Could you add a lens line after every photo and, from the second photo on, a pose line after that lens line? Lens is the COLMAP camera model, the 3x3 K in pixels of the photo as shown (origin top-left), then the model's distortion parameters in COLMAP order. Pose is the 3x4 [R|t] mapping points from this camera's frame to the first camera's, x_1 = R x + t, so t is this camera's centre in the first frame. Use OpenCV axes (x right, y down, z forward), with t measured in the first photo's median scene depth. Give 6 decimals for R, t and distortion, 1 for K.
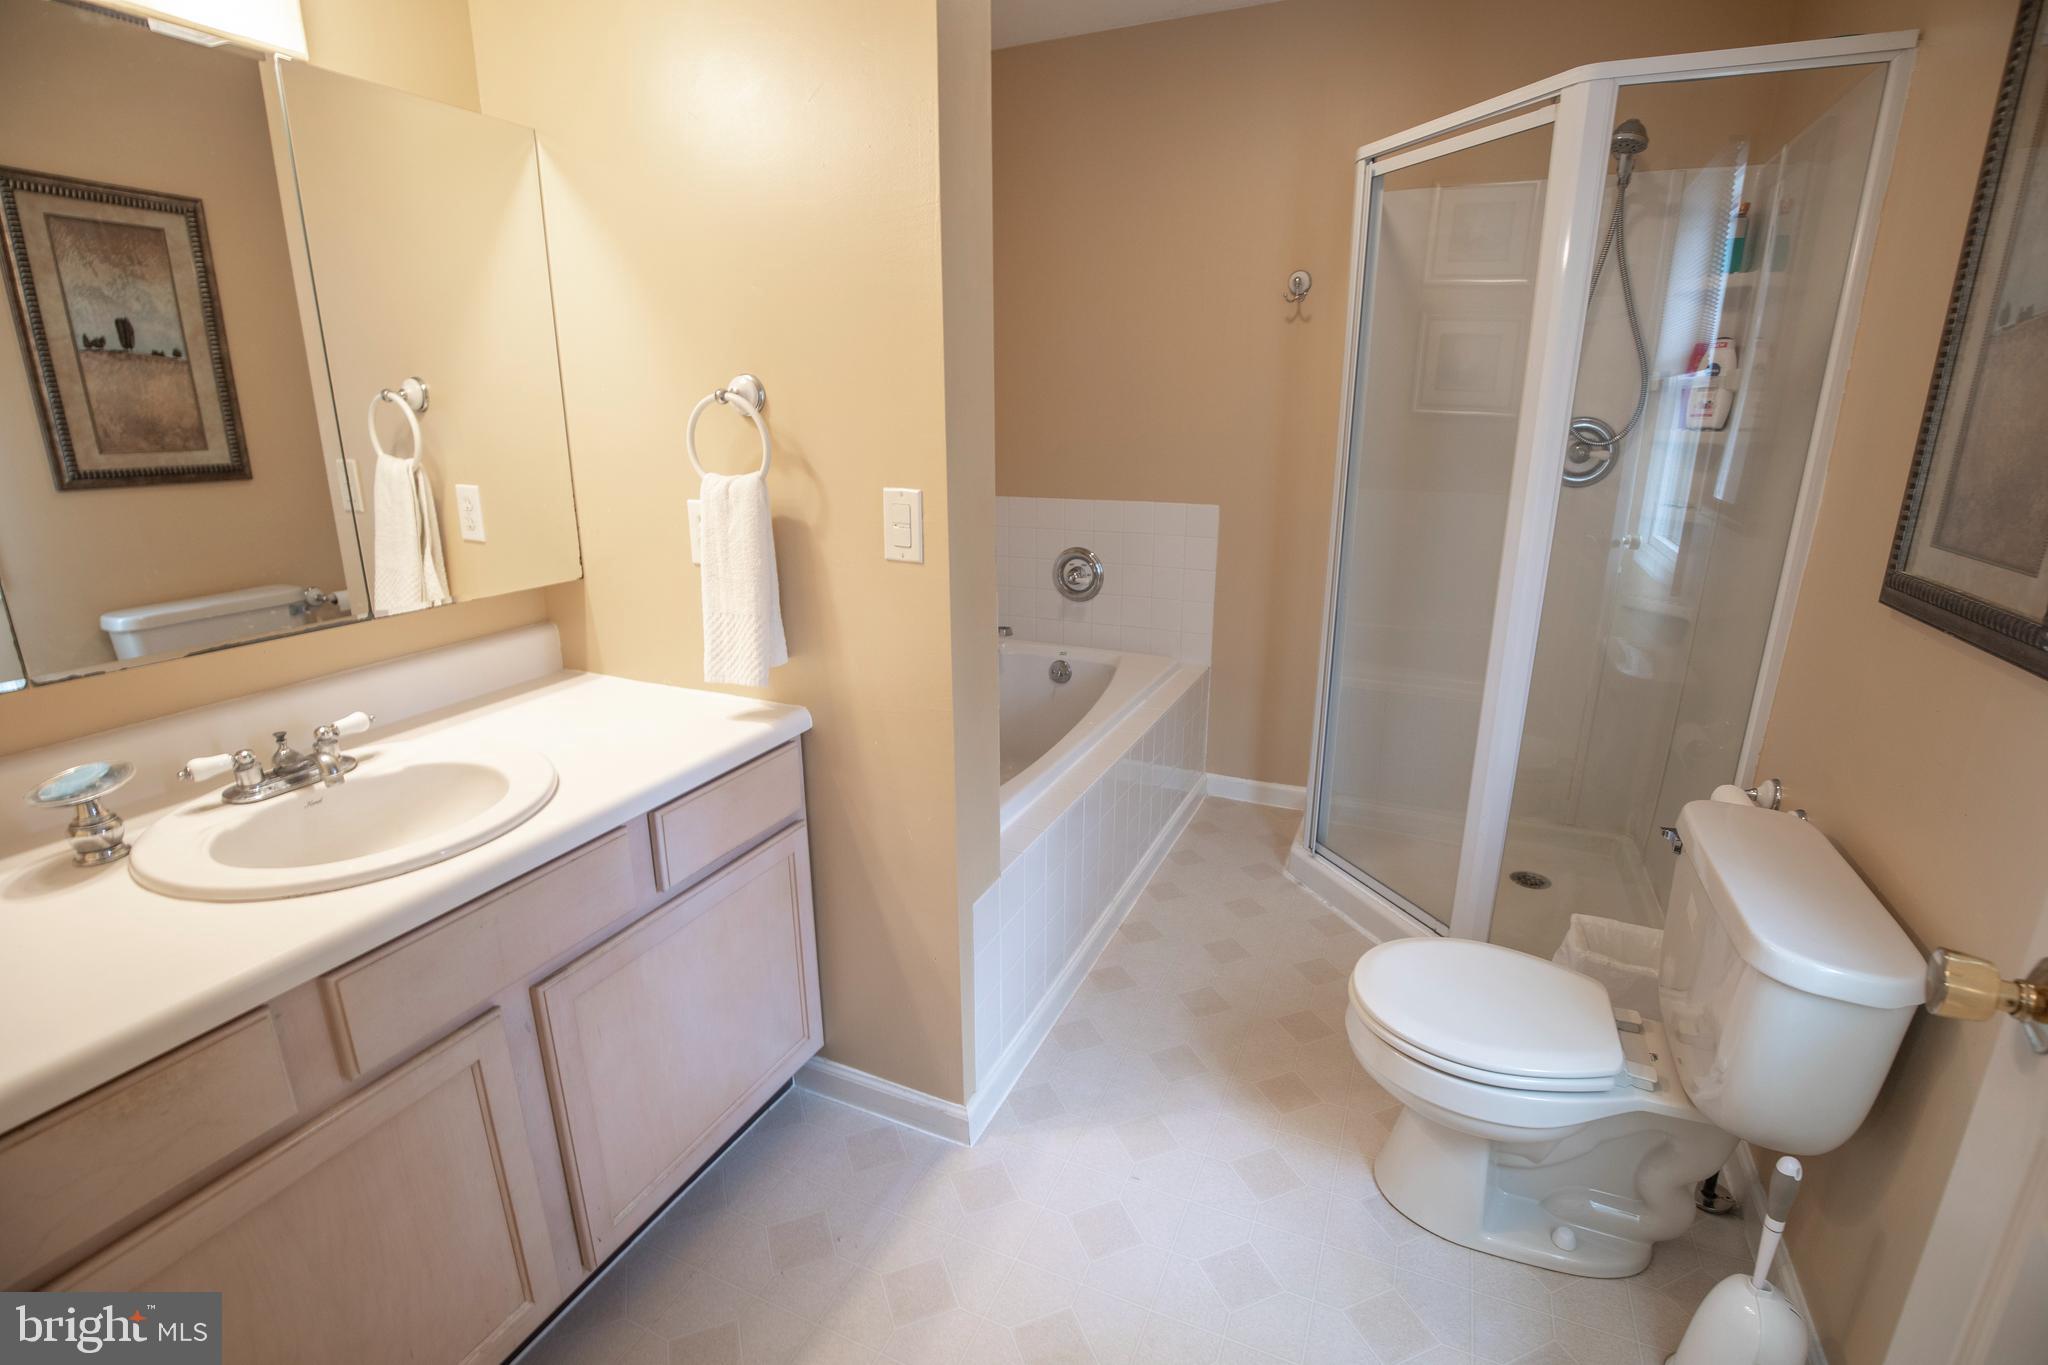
lens RADIAL K [[982.9, 0, 1024.0], [0, 982.9, 682.5], [0, 0, 1]] dist [-0.034462, 0.000333]
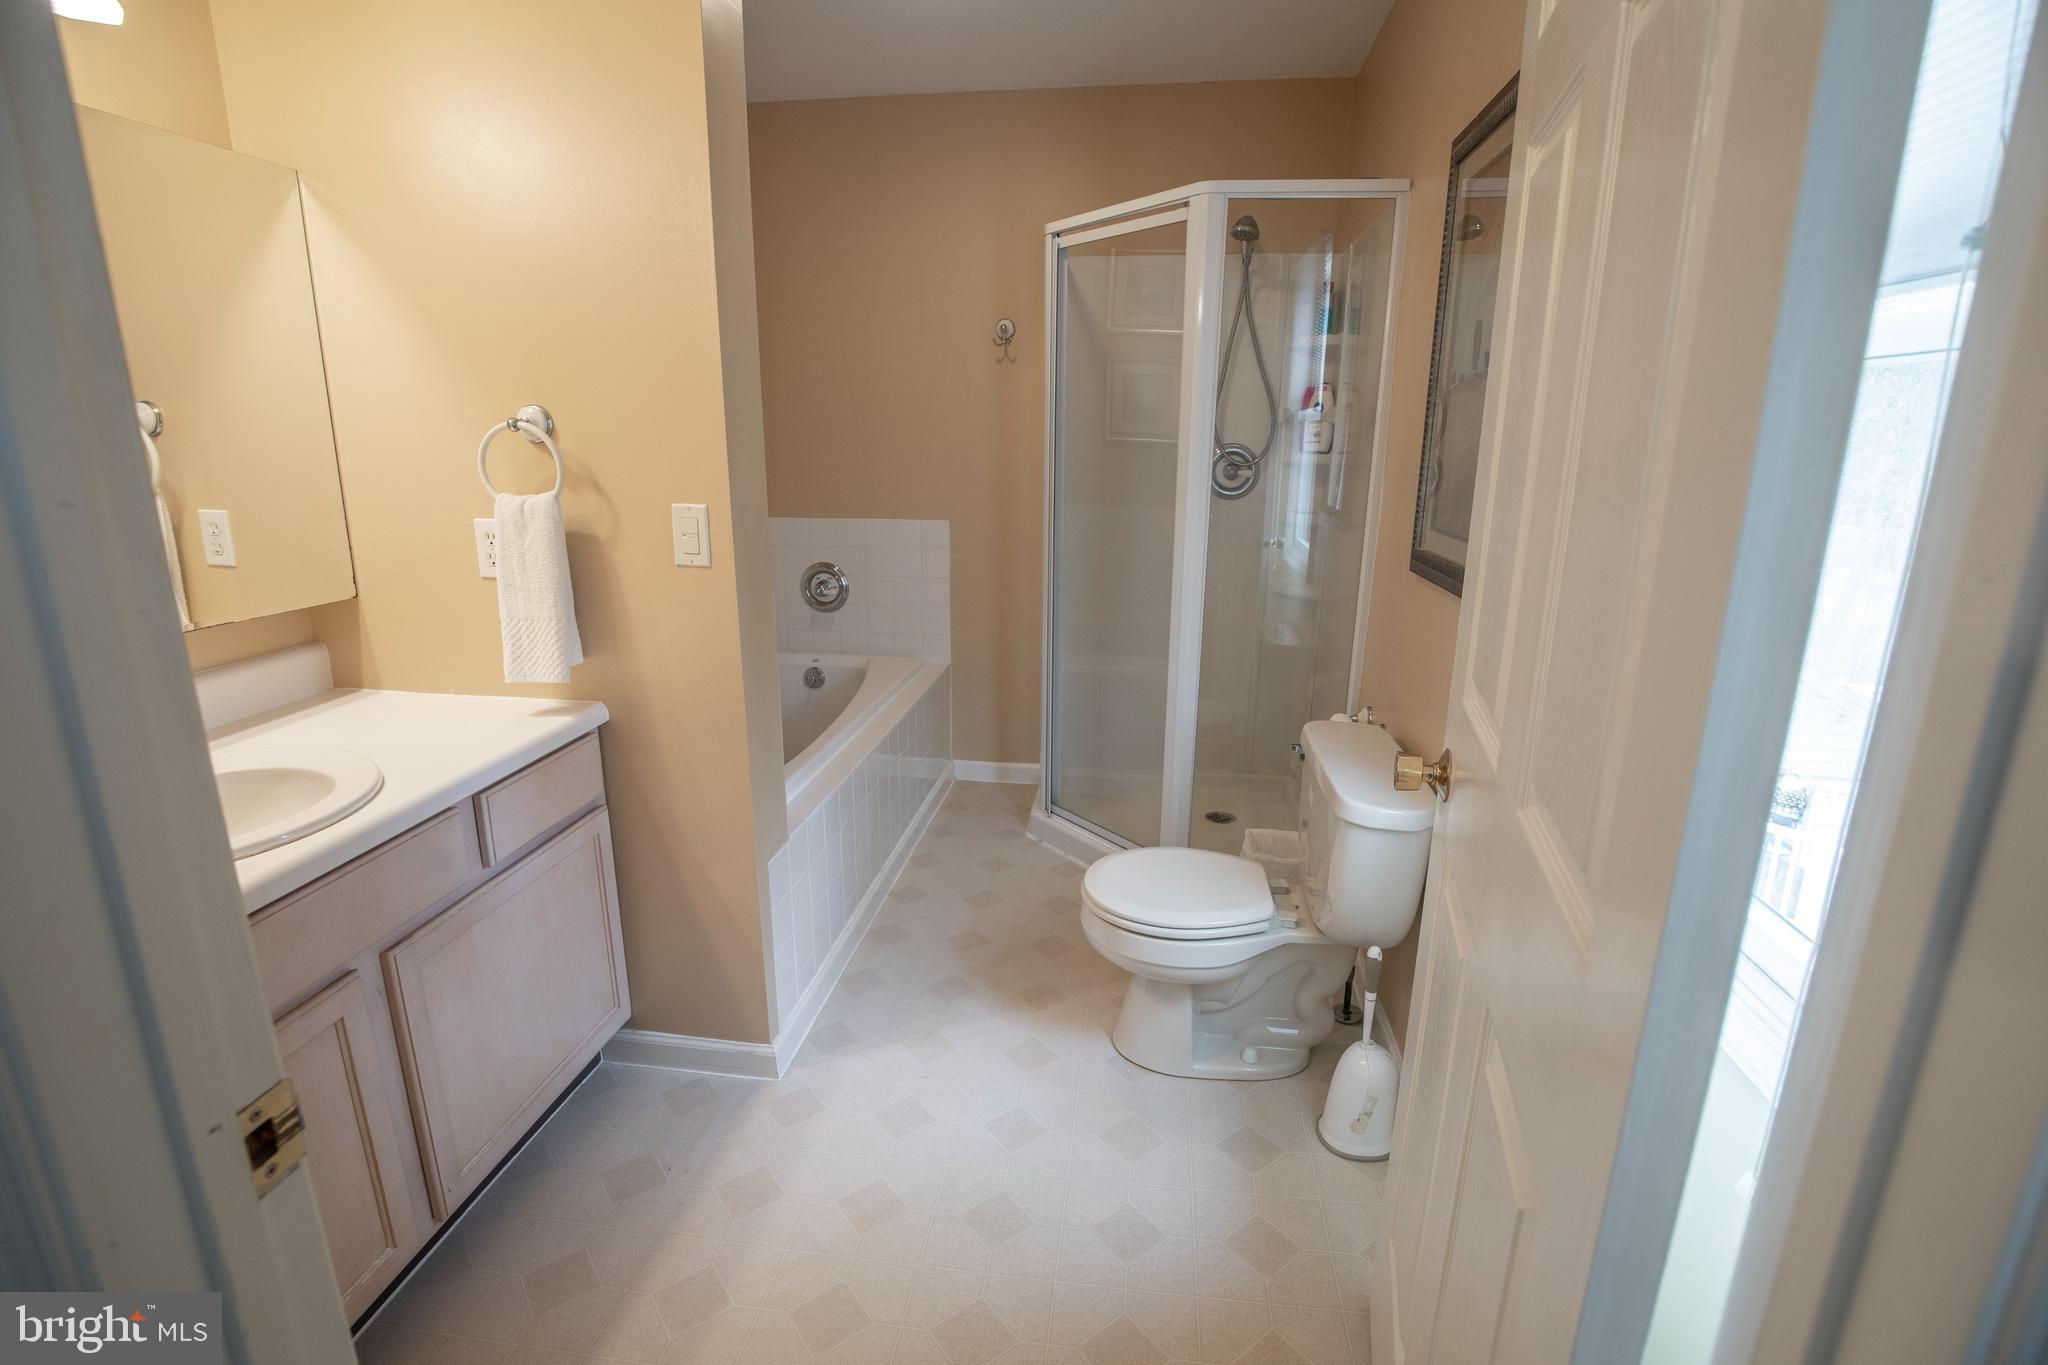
lens RADIAL K [[997.6, 0, 1045.0], [0, 997.6, 692.3], [0, 0, 1]] dist [-0.029988, 0.000464]
pose [[0.956249, -0.064295, 0.285401, -0.057259], [0.069497, 0.997549, -0.008123, 0.053858], [-0.284179, 0.027603, 0.958374, -0.206040]]
